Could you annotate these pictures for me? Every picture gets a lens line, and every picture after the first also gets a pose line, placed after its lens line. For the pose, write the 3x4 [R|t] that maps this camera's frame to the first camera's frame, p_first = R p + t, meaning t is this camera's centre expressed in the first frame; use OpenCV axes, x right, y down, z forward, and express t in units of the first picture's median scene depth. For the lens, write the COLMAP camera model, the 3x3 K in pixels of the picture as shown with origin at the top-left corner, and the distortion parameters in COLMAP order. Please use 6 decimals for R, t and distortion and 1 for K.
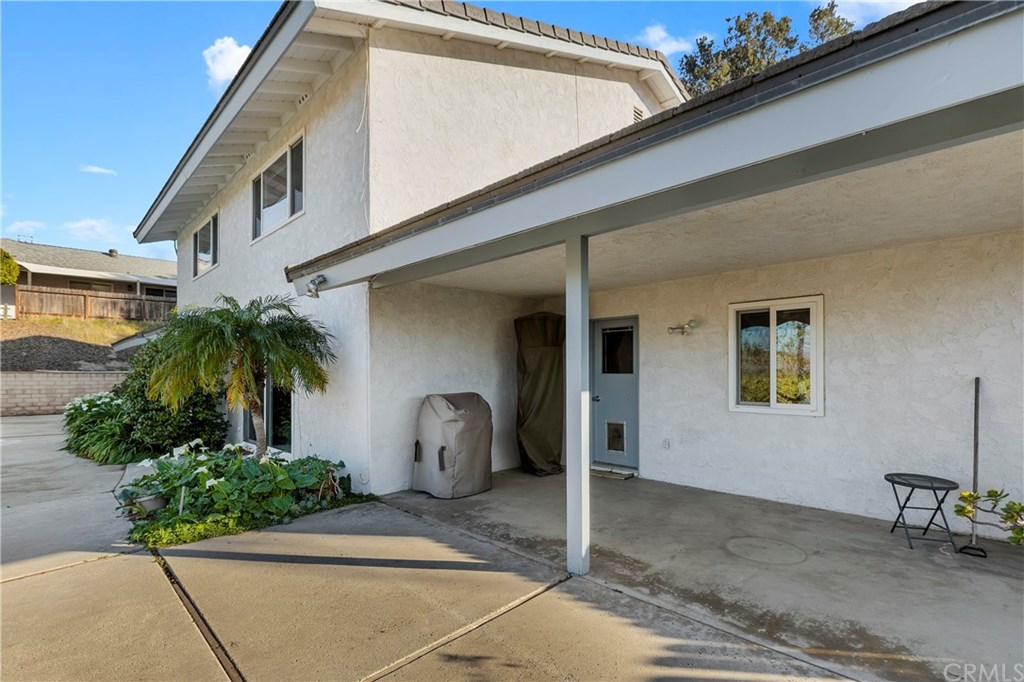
lens RADIAL K [[477.4, 0, 510.5], [0, 477.4, 366.4], [0, 0, 1]] dist [0.001042, -0.000175]
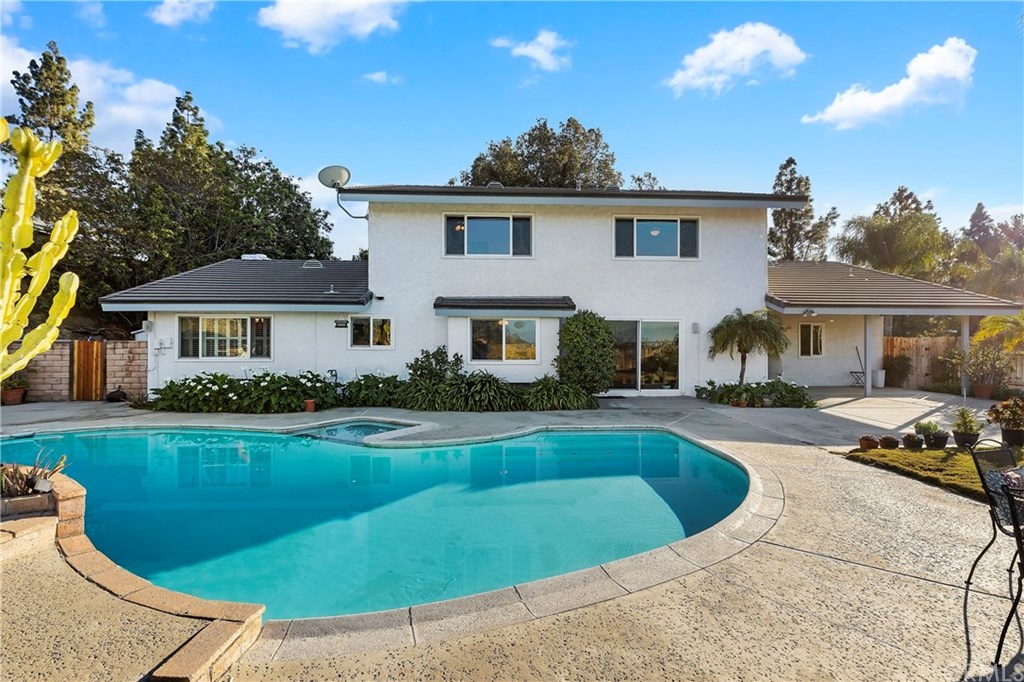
lens RADIAL K [[472.9, 0, 513.8], [0, 472.9, 345.9], [0, 0, 1]] dist [0.000986, 0.000466]
pose [[0.664160, 0.003189, 0.747584, -0.810057], [-0.013982, 0.999869, 0.008156, 0.005369], [-0.747460, -0.015870, 0.664117, 0.103683]]
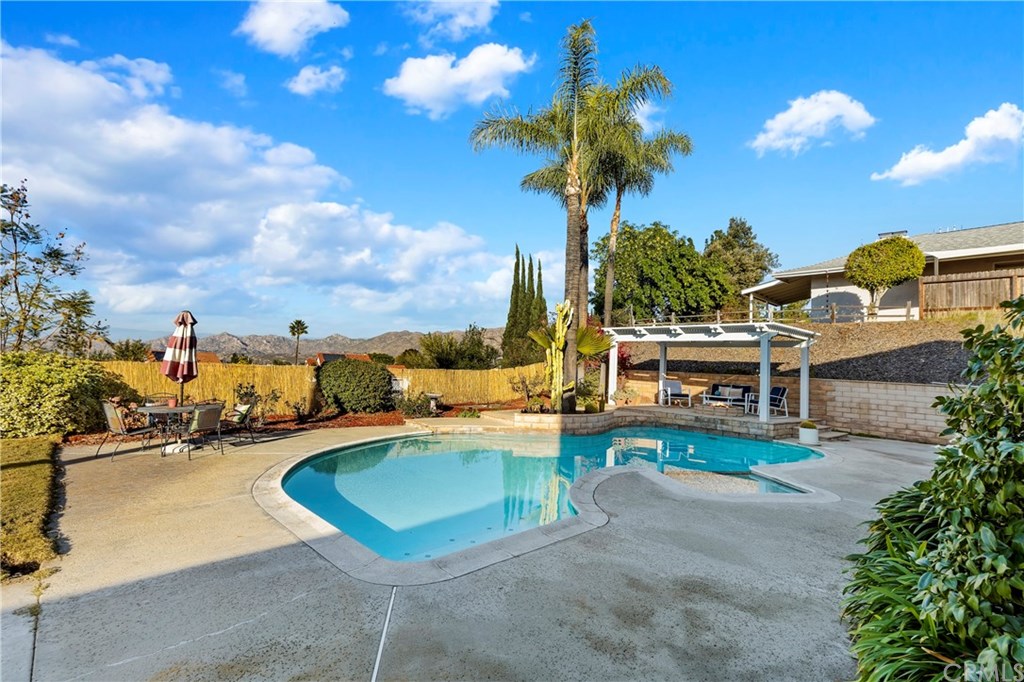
lens RADIAL K [[472.9, 0, 513.8], [0, 472.9, 345.9], [0, 0, 1]] dist [0.000986, 0.000466]
pose [[-0.006066, -0.040851, -0.999147, -0.232380], [-0.032031, 0.998660, -0.040637, 0.002036], [0.999468, 0.031757, -0.007366, 0.324892]]
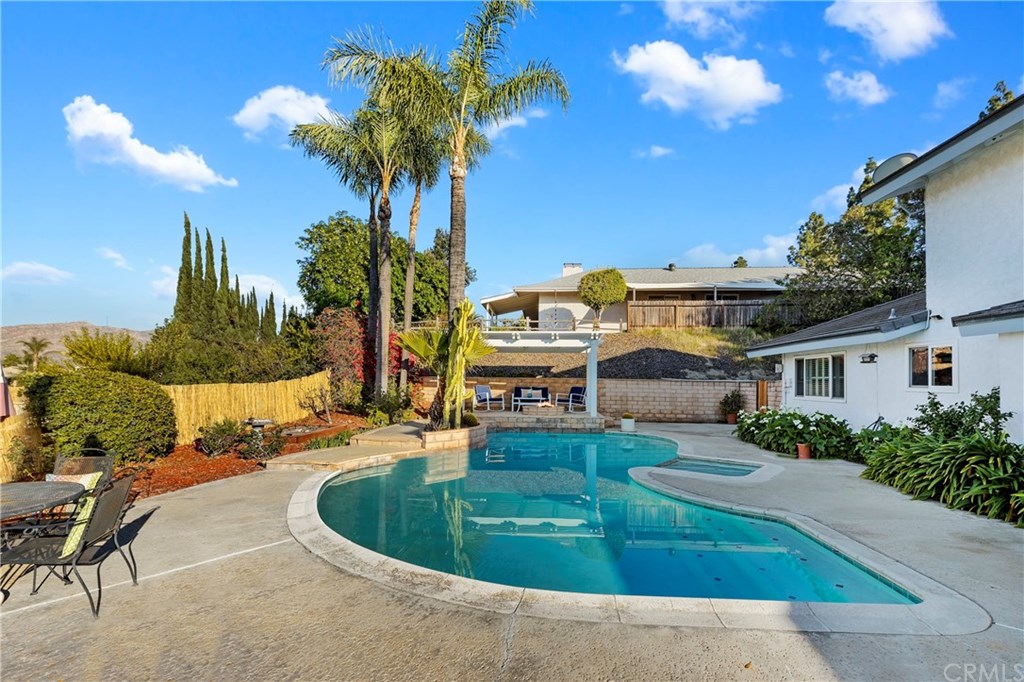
lens RADIAL K [[480.4, 0, 525.8], [0, 480.4, 375.3], [0, 0, 1]] dist [0.001579, 0.000406]
pose [[0.673658, -0.001384, -0.739042, -0.385617], [-0.001103, 0.999995, -0.002878, 0.004428], [0.739042, 0.002753, 0.673653, 0.081237]]
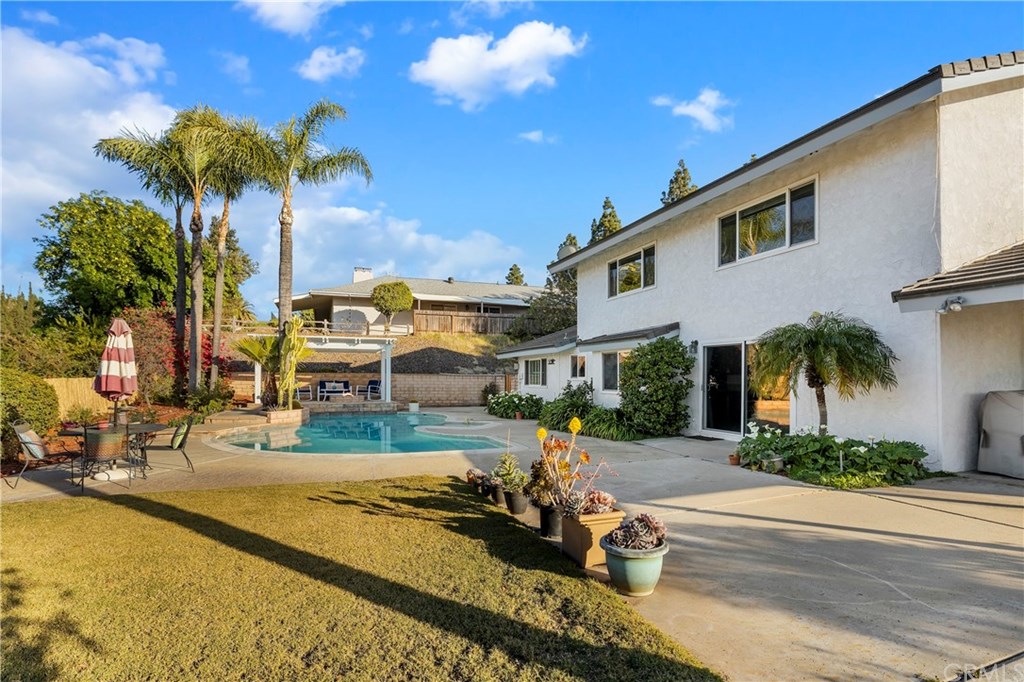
lens RADIAL K [[493.2, 0, 522.0], [0, 493.2, 375.0], [0, 0, 1]] dist [-0.003188, -0.000446]
pose [[0.918426, 0.003197, -0.395581, -0.213189], [-0.000770, 0.999980, 0.006294, 0.003582], [0.395593, -0.005476, 0.918410, -0.159286]]
